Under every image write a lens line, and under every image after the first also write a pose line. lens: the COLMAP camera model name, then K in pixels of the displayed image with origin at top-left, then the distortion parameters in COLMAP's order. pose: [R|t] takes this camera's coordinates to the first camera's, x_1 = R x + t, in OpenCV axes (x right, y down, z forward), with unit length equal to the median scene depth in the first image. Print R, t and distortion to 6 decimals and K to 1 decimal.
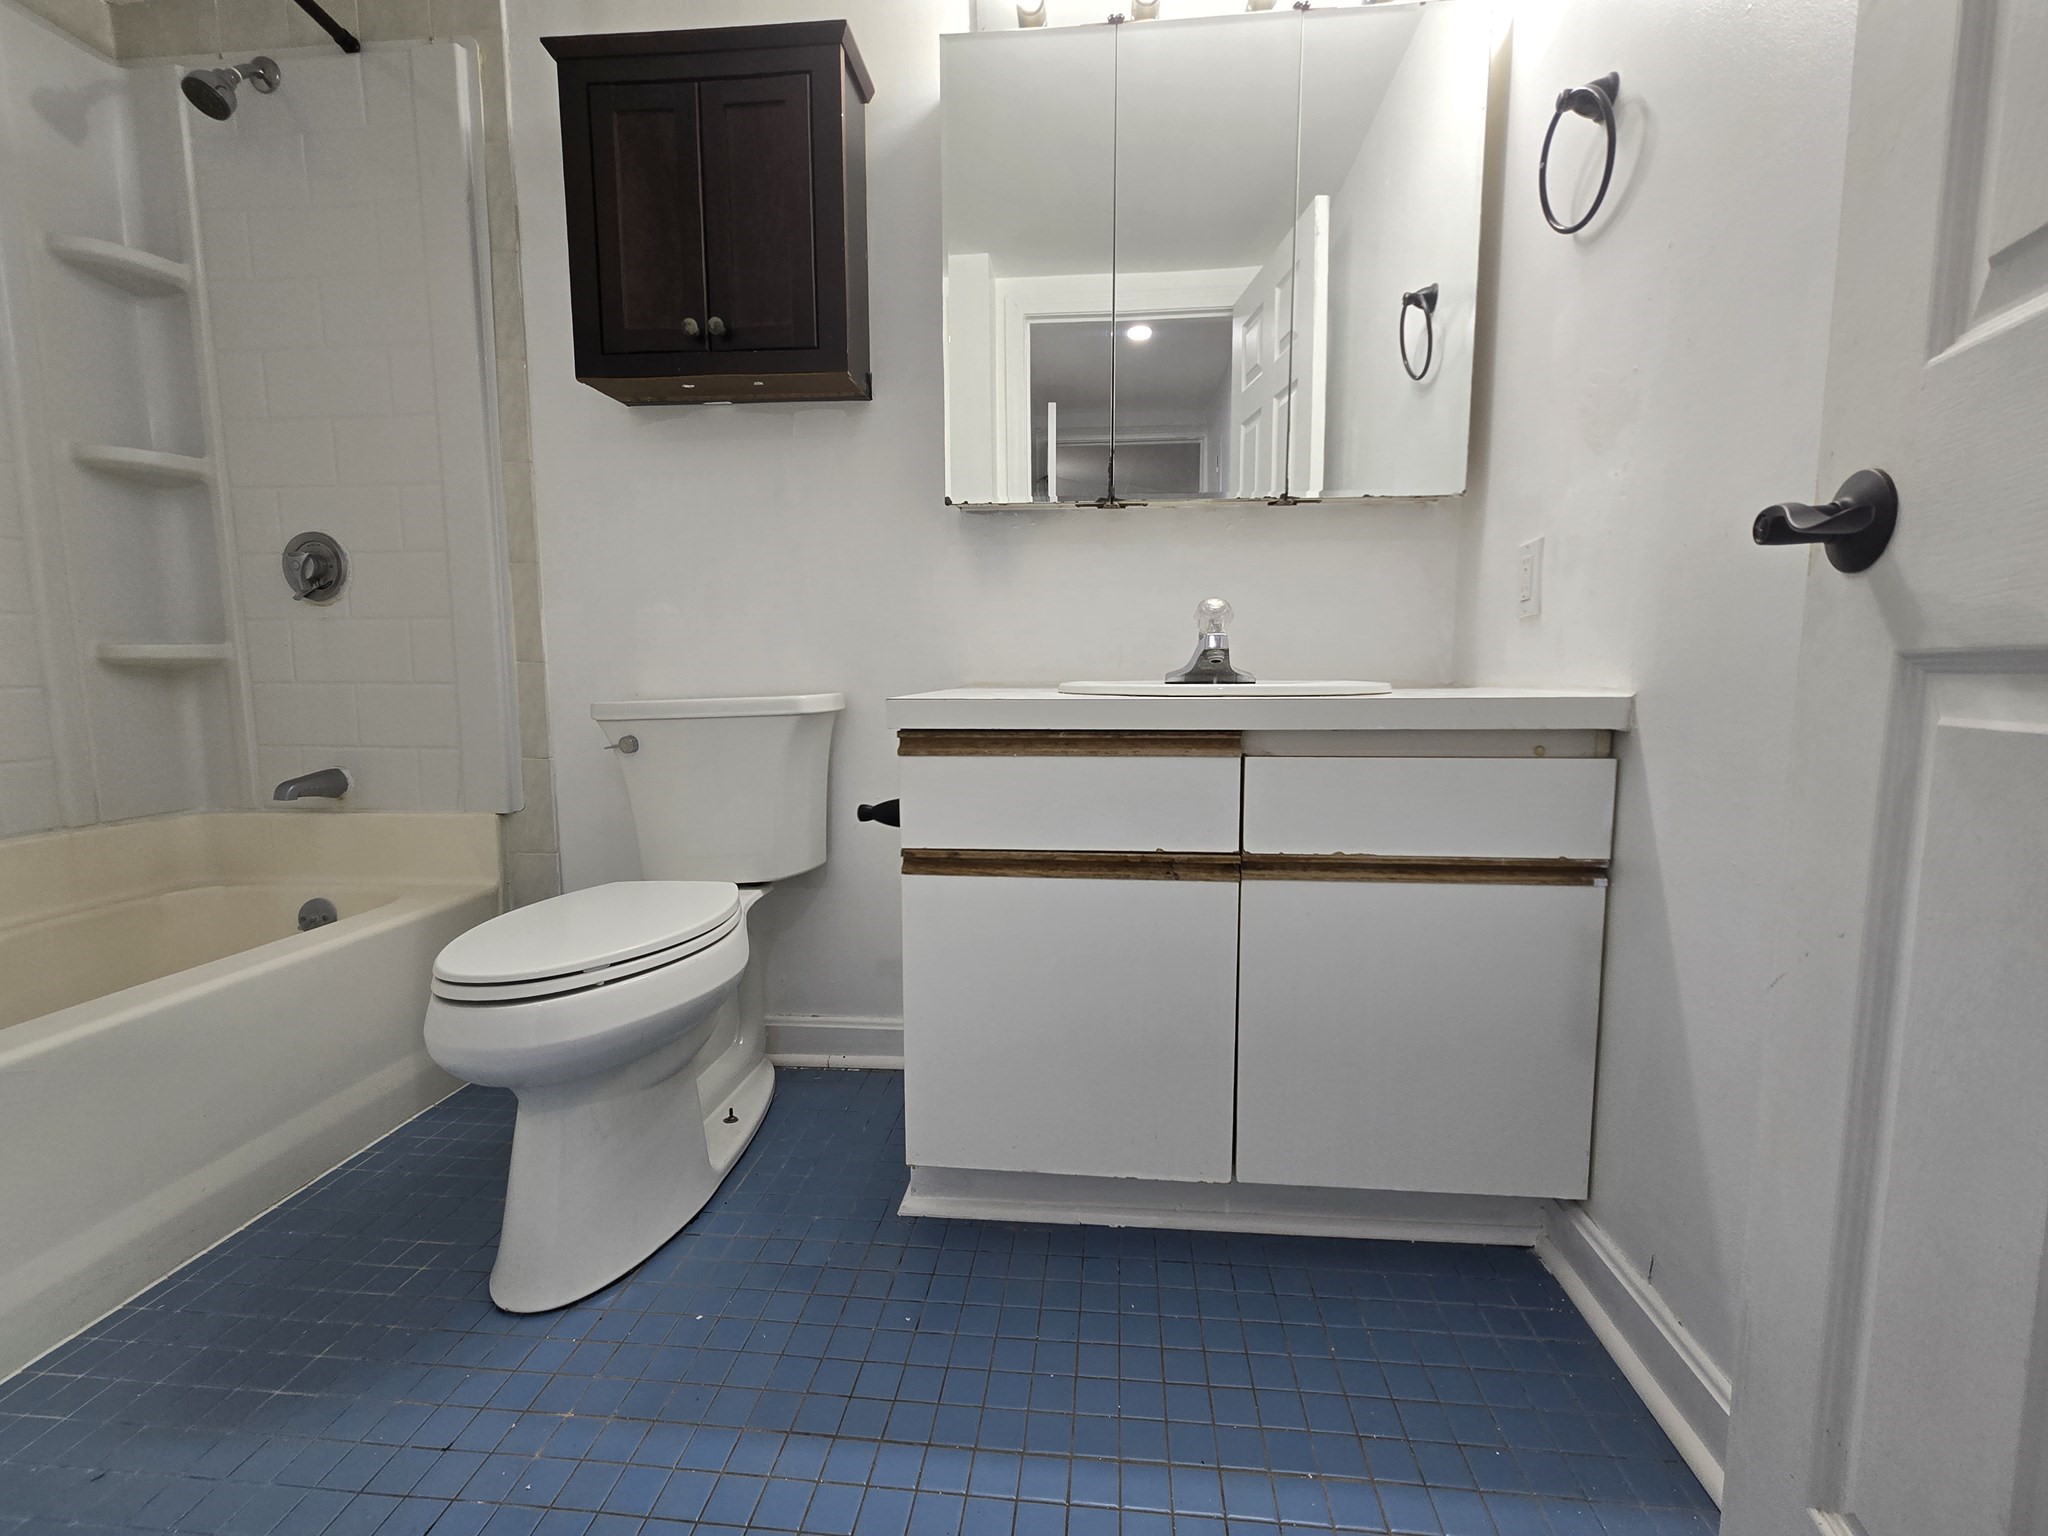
lens RADIAL K [[837.8, 0, 1032.2], [0, 837.8, 757.5], [0, 0, 1]] dist [0.001806, -0.000282]
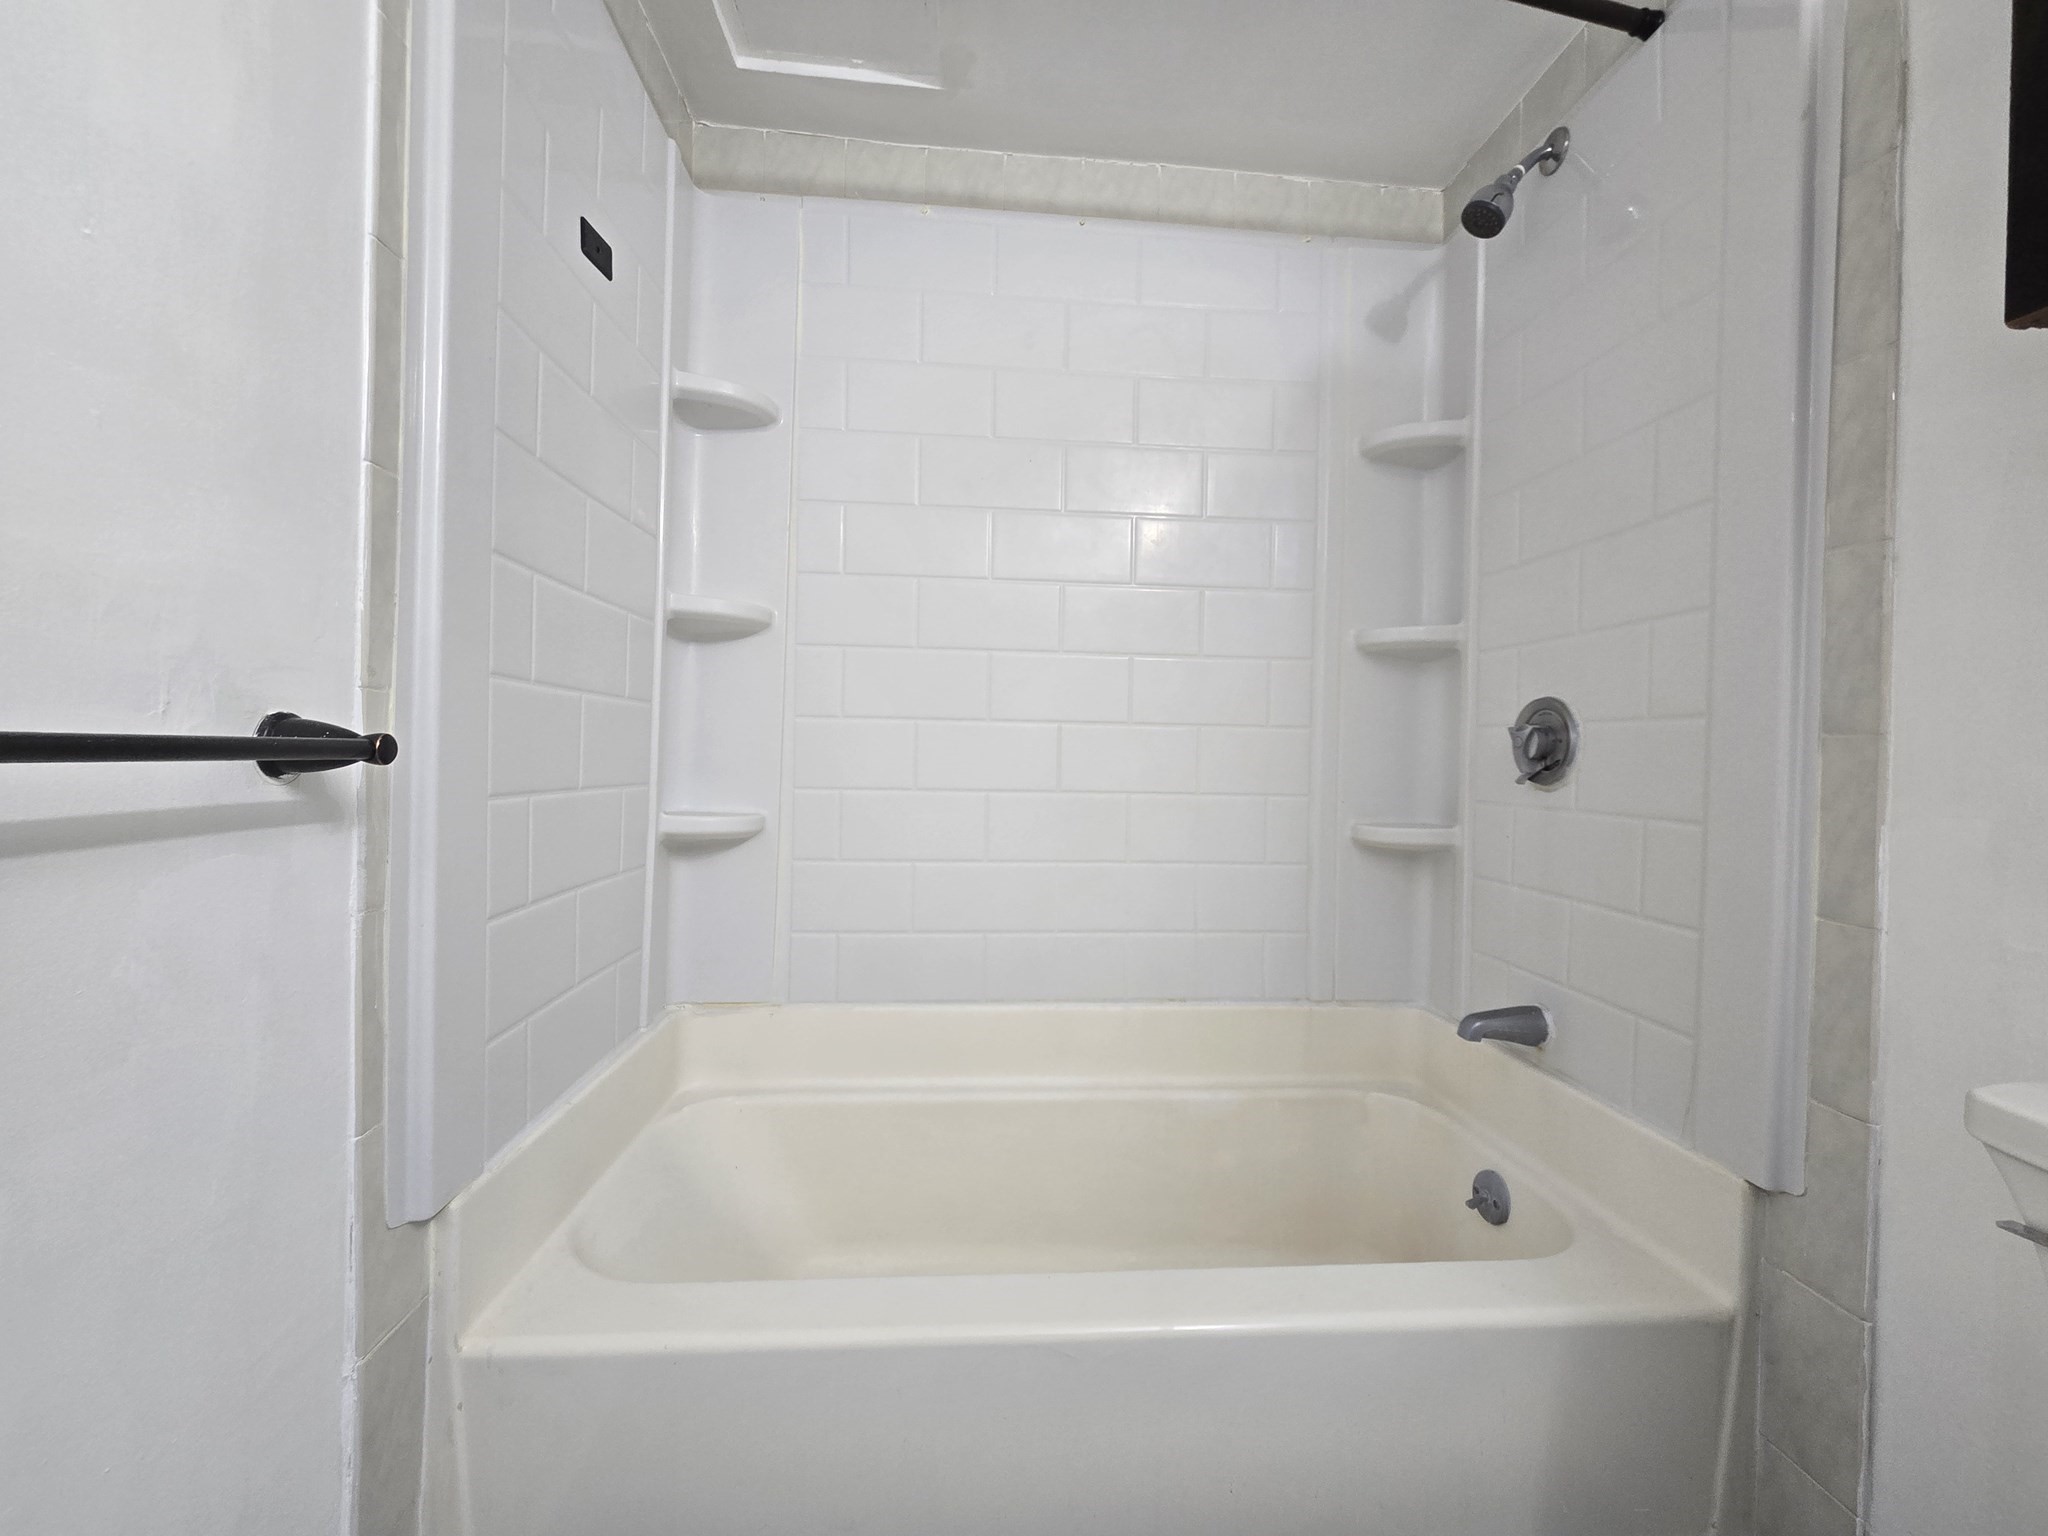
lens RADIAL K [[837.8, 0, 1032.2], [0, 837.8, 757.5], [0, 0, 1]] dist [0.001806, -0.000282]
pose [[0.181906, 0.010953, -0.983255, -0.186840], [-0.129059, 0.991554, -0.012831, -0.144361], [0.974810, 0.129232, 0.181784, 0.410957]]
